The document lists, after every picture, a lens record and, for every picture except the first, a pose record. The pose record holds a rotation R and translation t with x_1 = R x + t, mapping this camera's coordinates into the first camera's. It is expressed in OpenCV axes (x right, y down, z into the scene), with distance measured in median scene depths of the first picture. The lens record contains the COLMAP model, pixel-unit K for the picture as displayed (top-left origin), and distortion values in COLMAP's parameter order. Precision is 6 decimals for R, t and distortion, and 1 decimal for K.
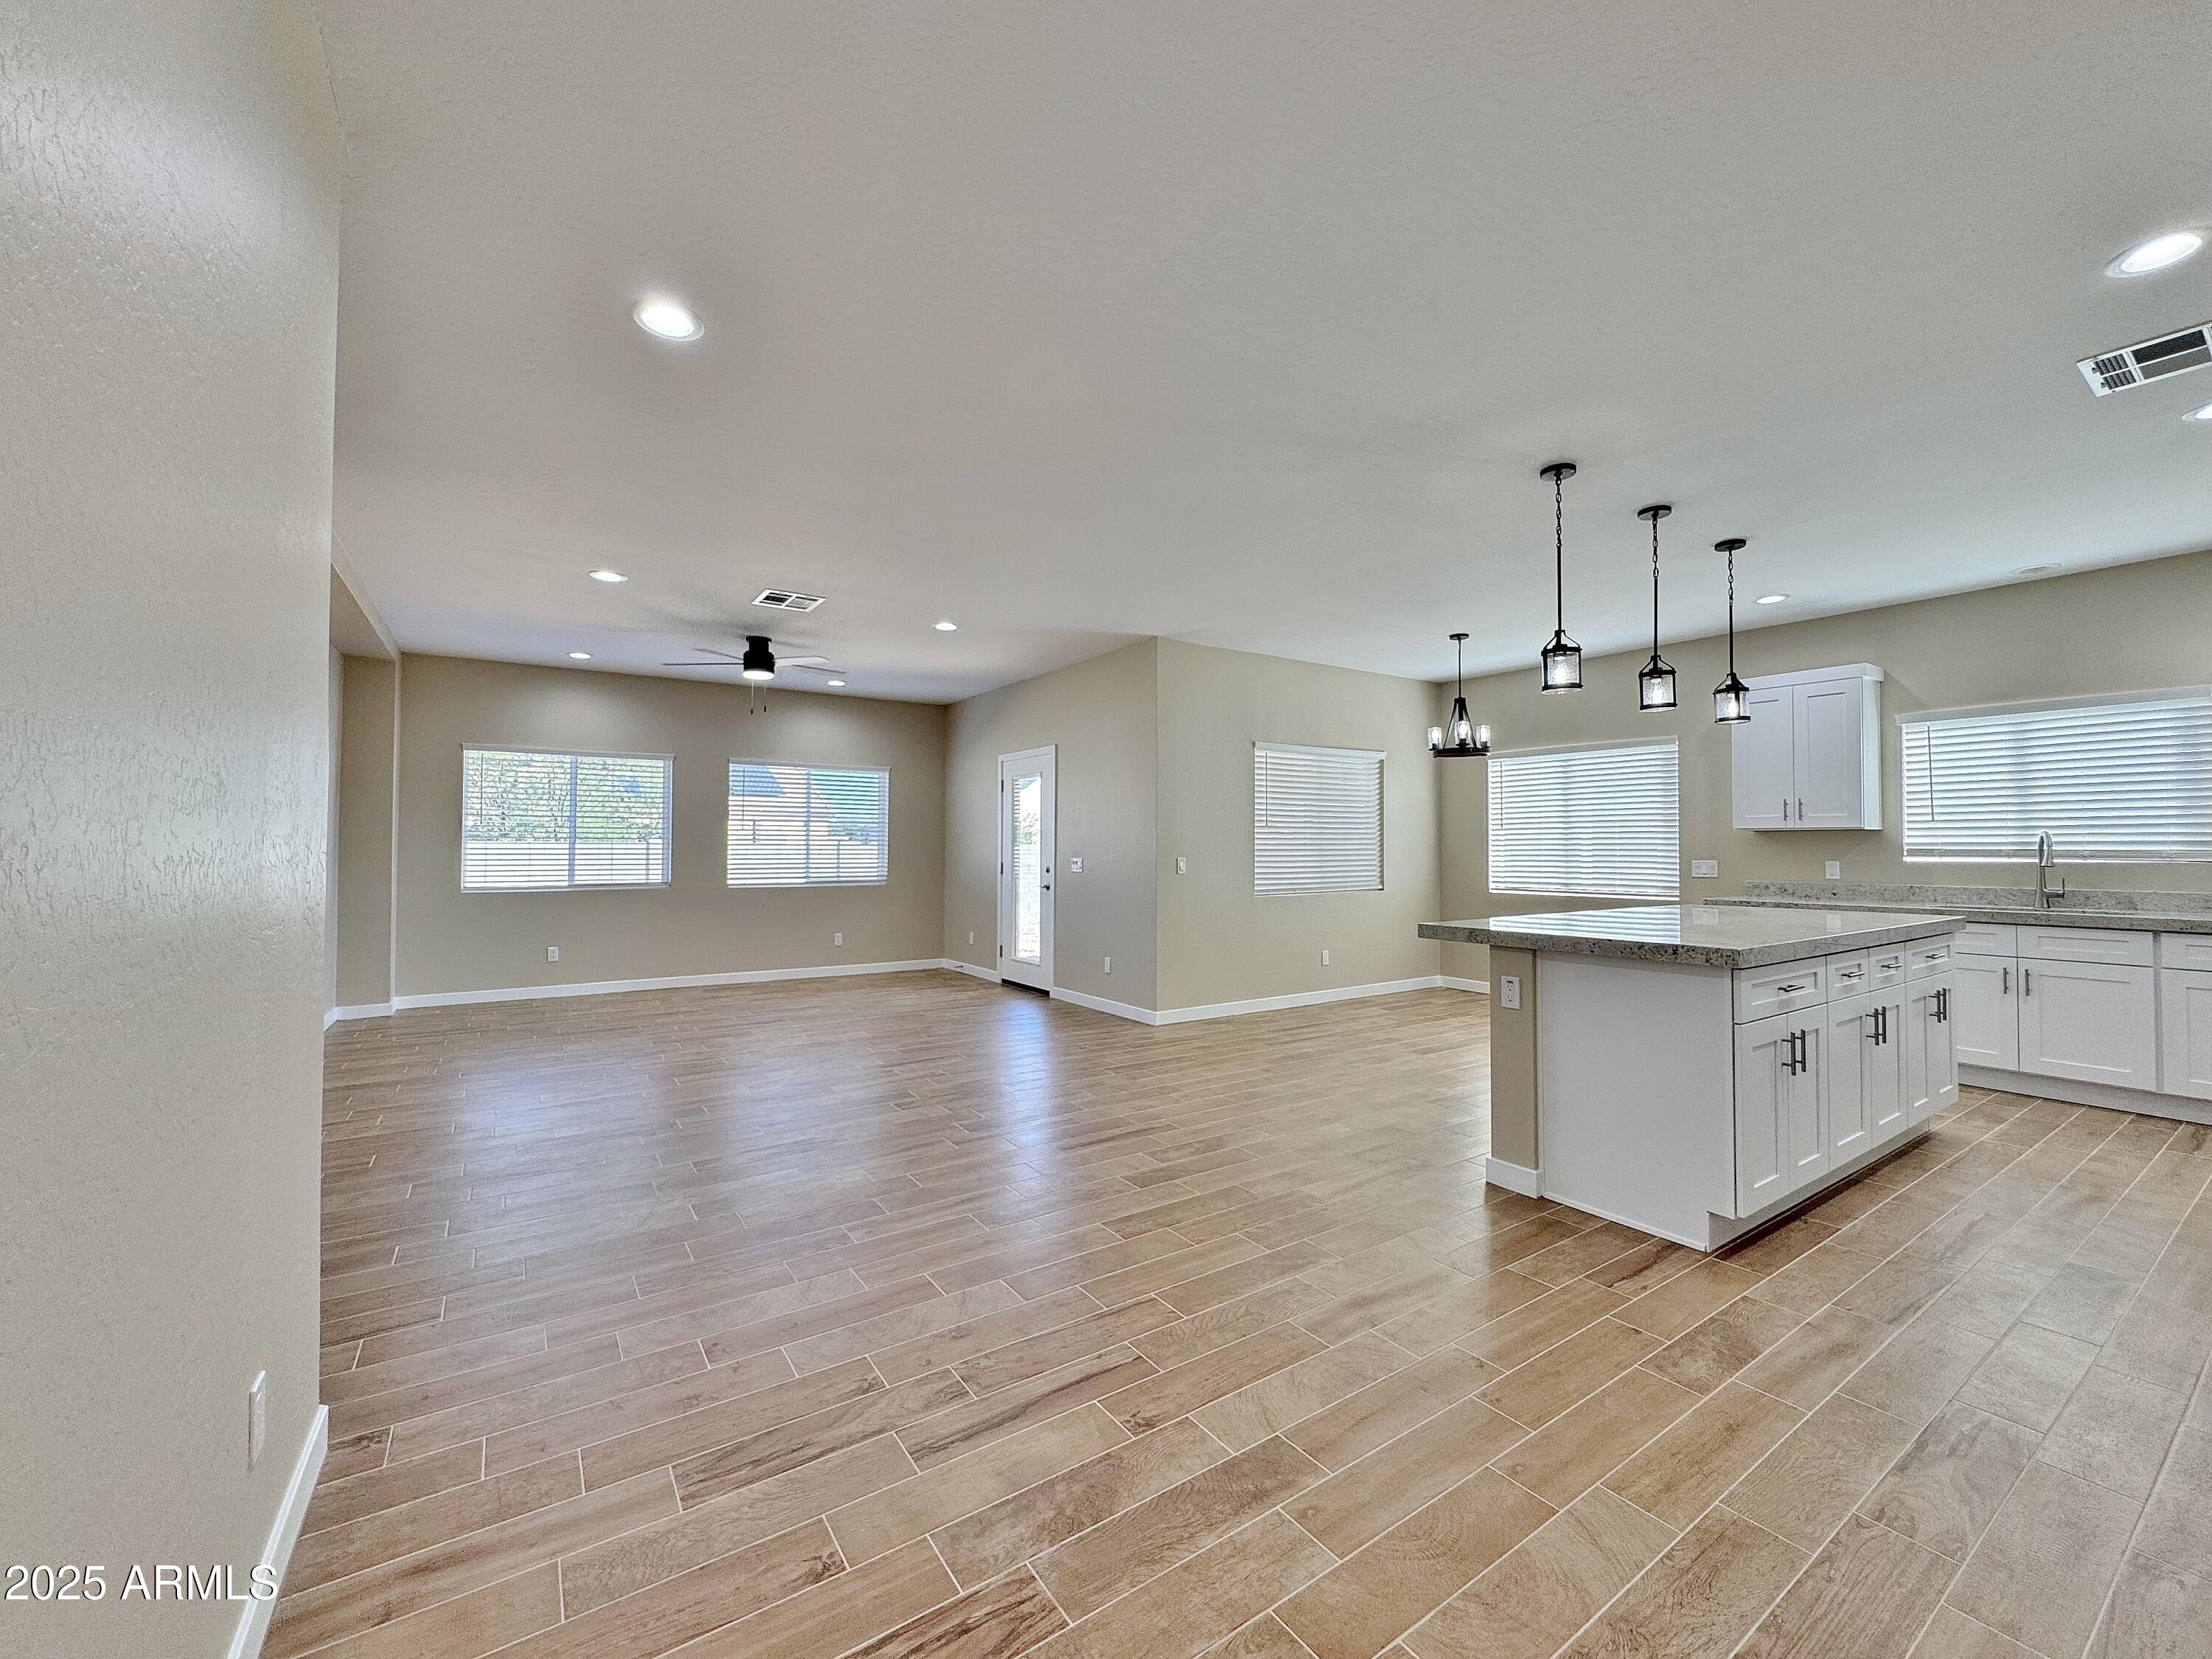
lens RADIAL K [[887.8, 0, 1106.0], [0, 887.8, 829.5], [0, 0, 1]] dist [-0.000658, -0.000048]
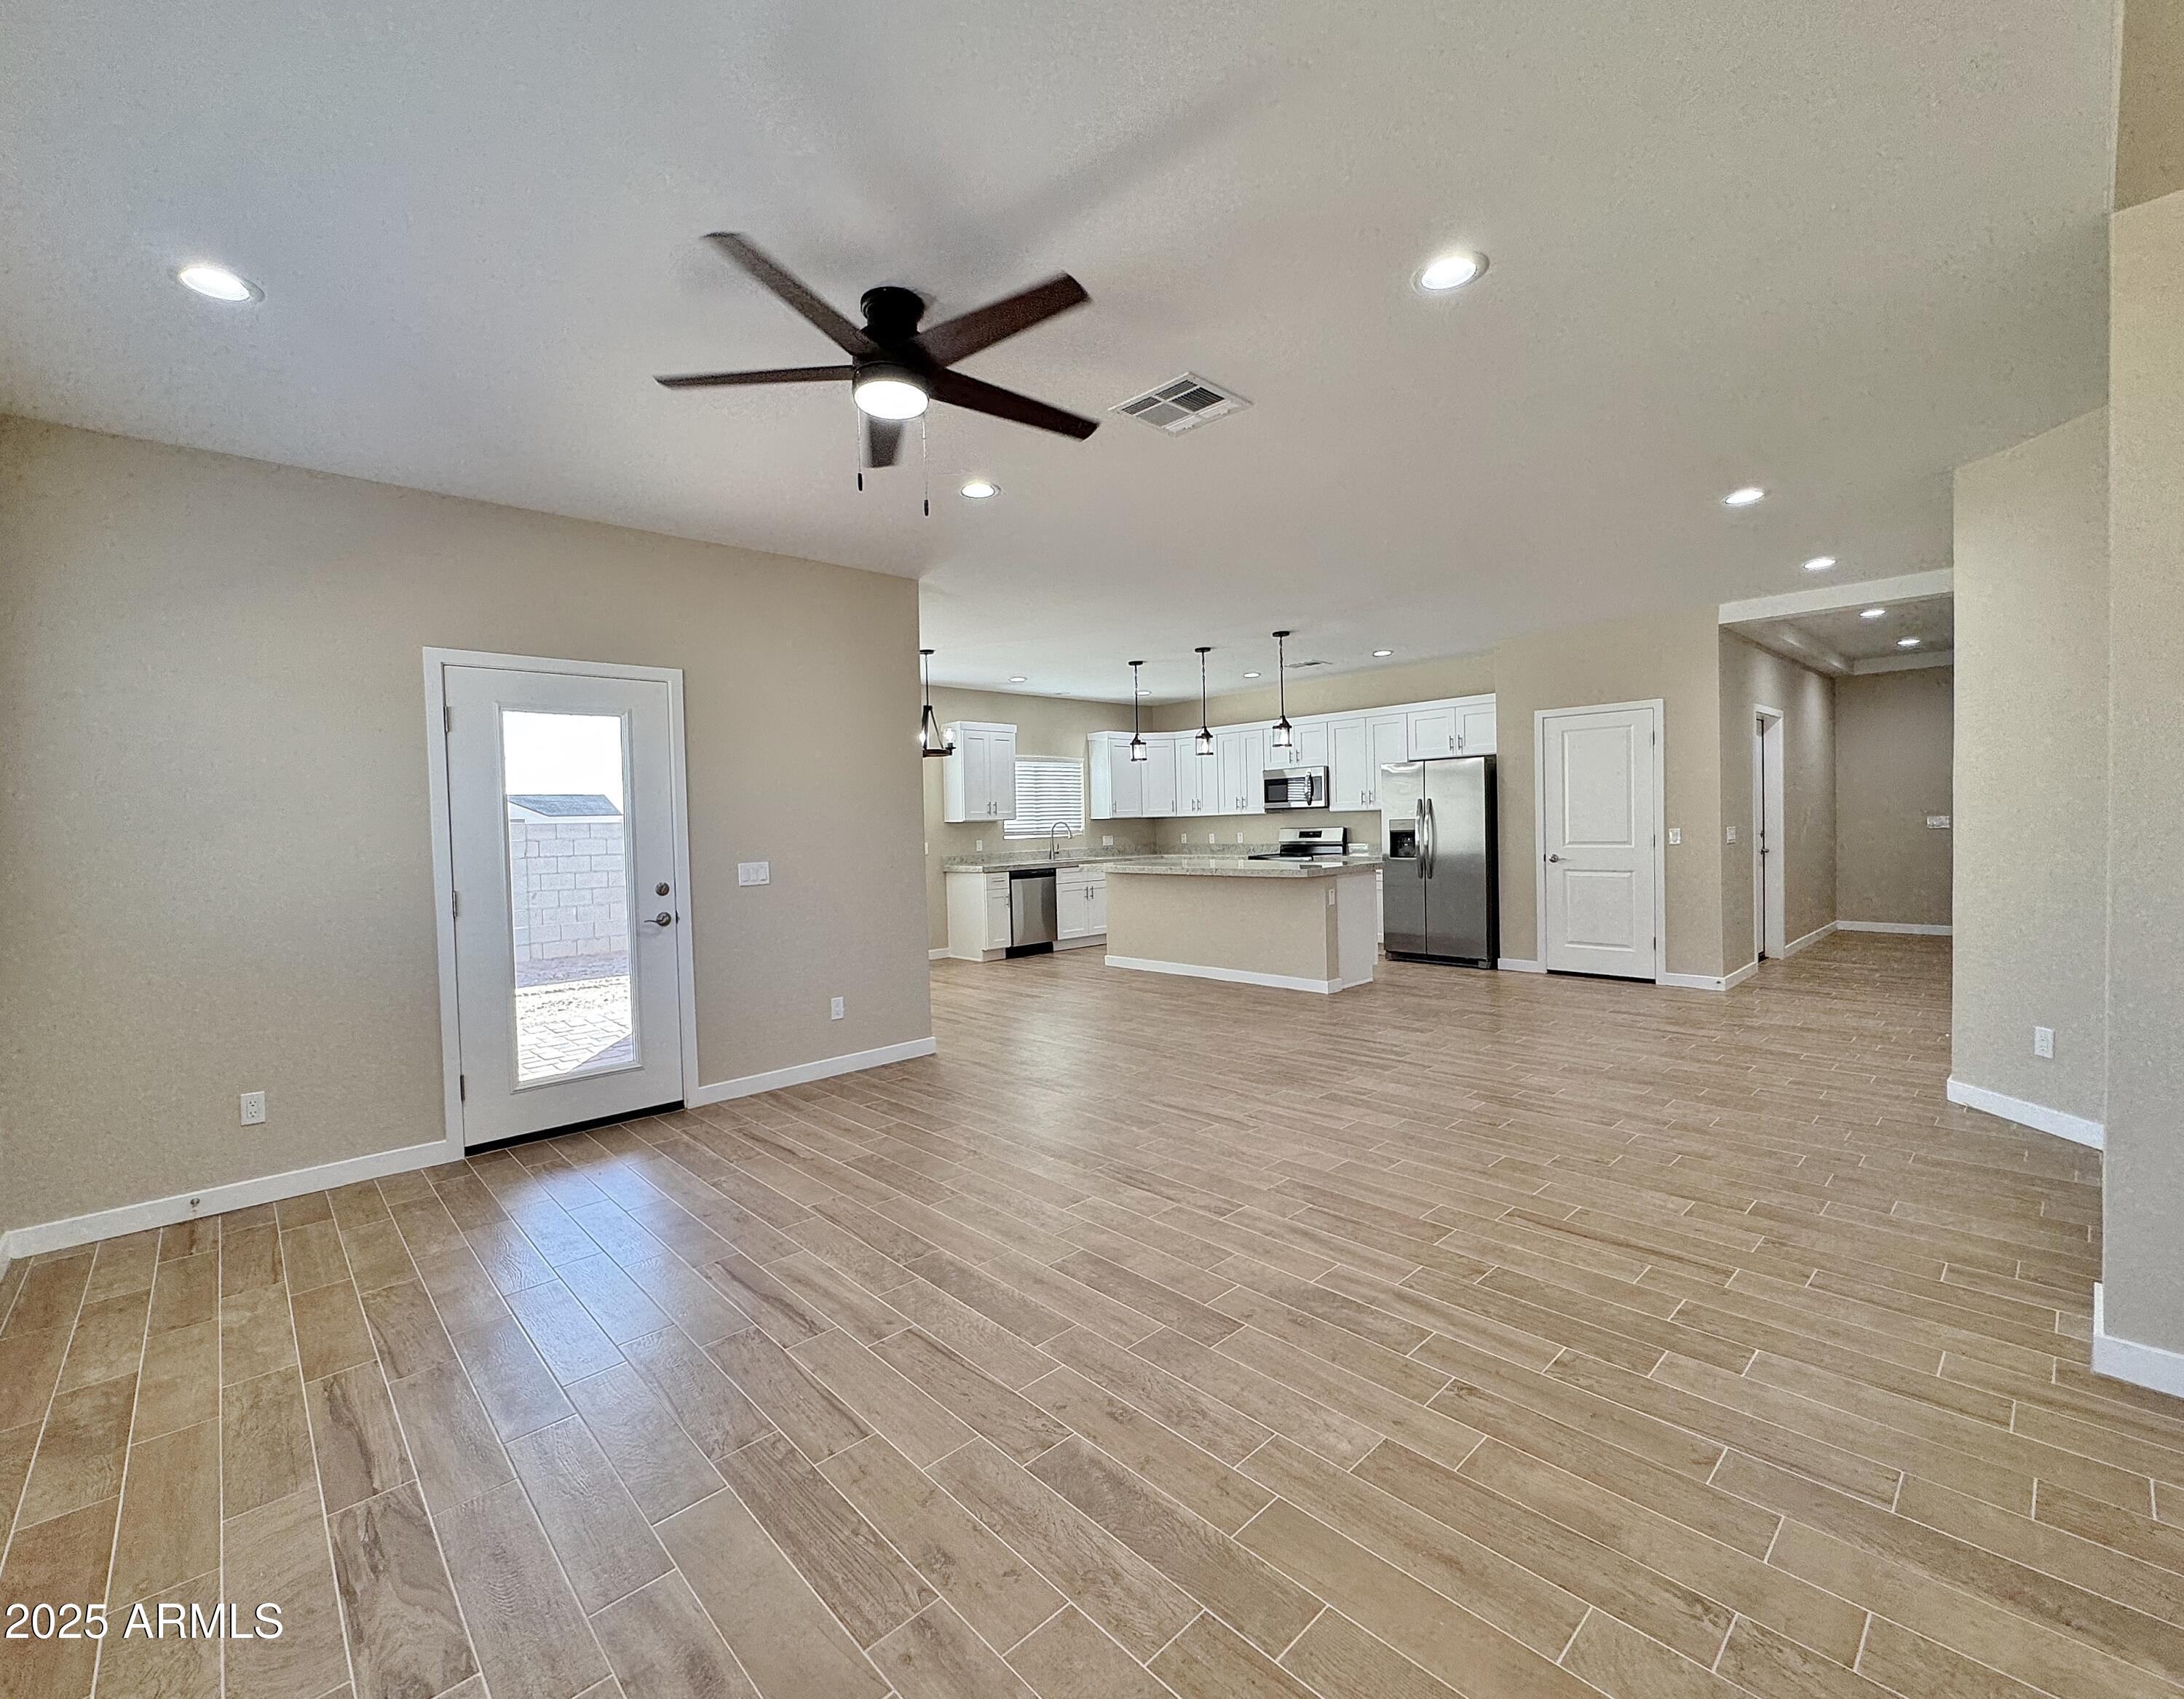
lens RADIAL K [[943.2, 0, 1092.0], [0, 943.2, 849.5], [0, 0, 1]] dist [-0.000102, -0.000006]
pose [[-0.154471, -0.015582, 0.987874, -0.808435], [0.008180, 0.999821, 0.017050, 0.019553], [-0.987963, 0.010715, -0.154316, 0.985170]]
